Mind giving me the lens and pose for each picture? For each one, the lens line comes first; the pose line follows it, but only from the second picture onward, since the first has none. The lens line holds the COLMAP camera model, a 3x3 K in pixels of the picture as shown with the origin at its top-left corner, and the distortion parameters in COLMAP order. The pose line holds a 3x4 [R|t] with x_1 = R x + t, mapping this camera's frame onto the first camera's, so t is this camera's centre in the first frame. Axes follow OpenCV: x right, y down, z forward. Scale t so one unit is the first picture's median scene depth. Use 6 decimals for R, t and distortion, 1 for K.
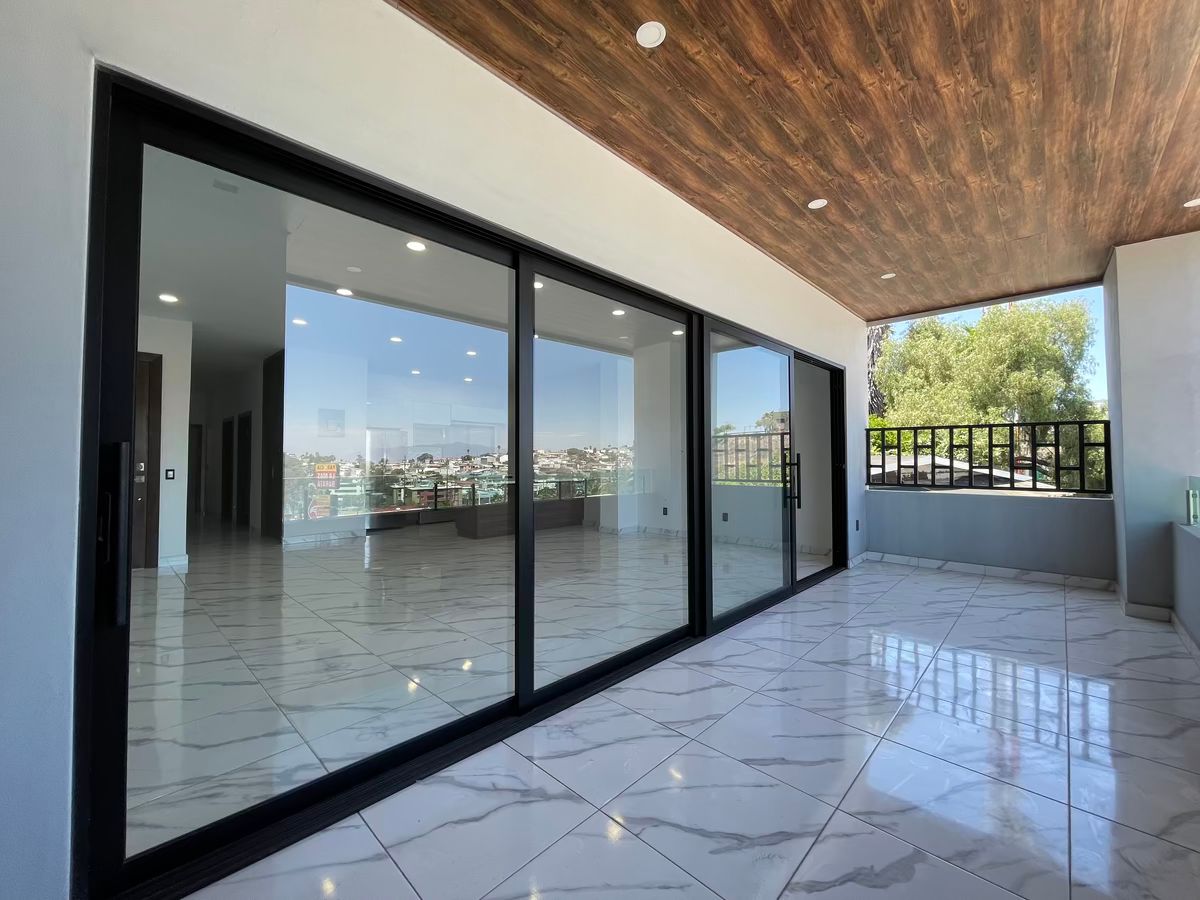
lens RADIAL K [[484.8, 0, 595.4], [0, 484.8, 448.0], [0, 0, 1]] dist [-0.000767, -0.000246]
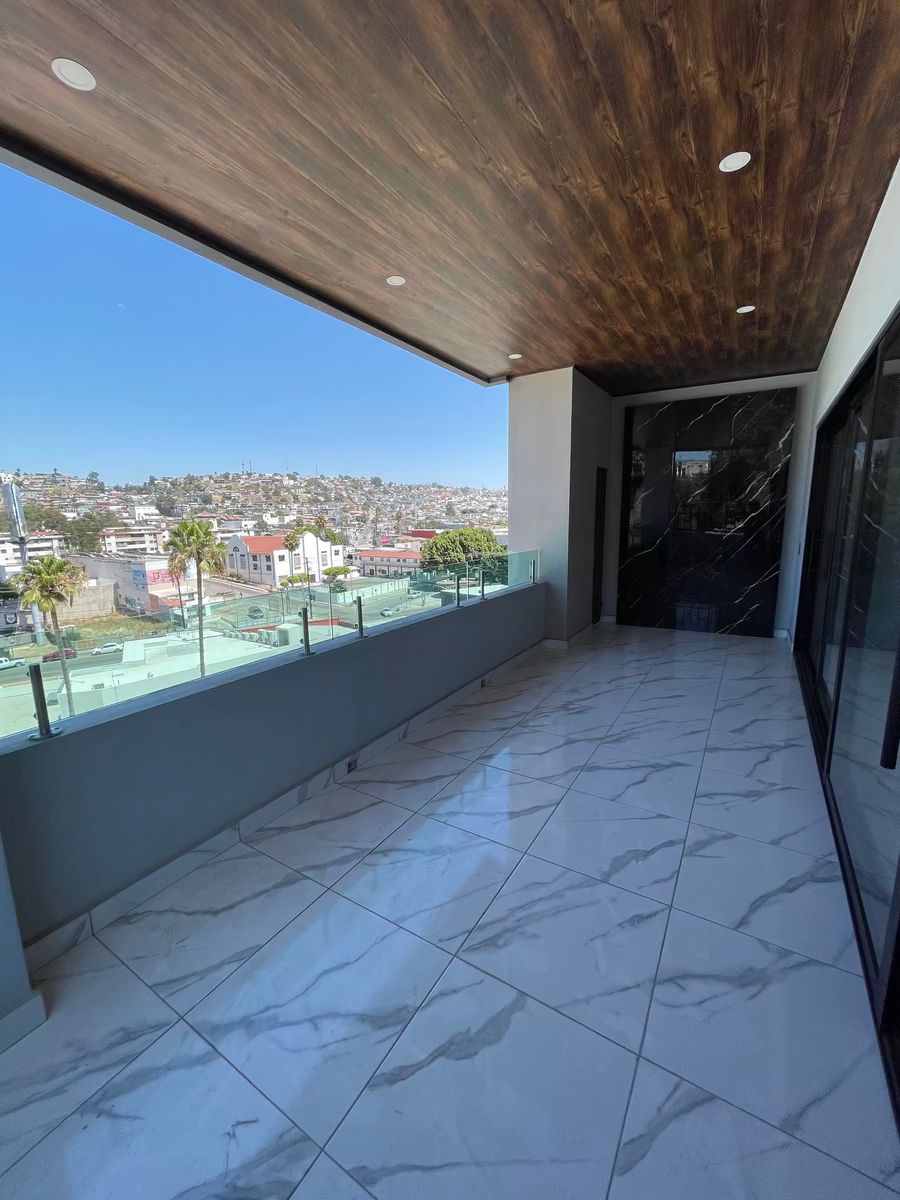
lens RADIAL K [[484.8, 0, 450.0], [0, 484.8, 600.0], [0, 0, 1]] dist [-0.000767, -0.000246]
pose [[-0.978557, 0.055087, -0.198475, 1.133113], [0.025004, 0.988217, 0.151001, -0.044974], [0.204455, 0.142800, -0.968404, 1.870255]]
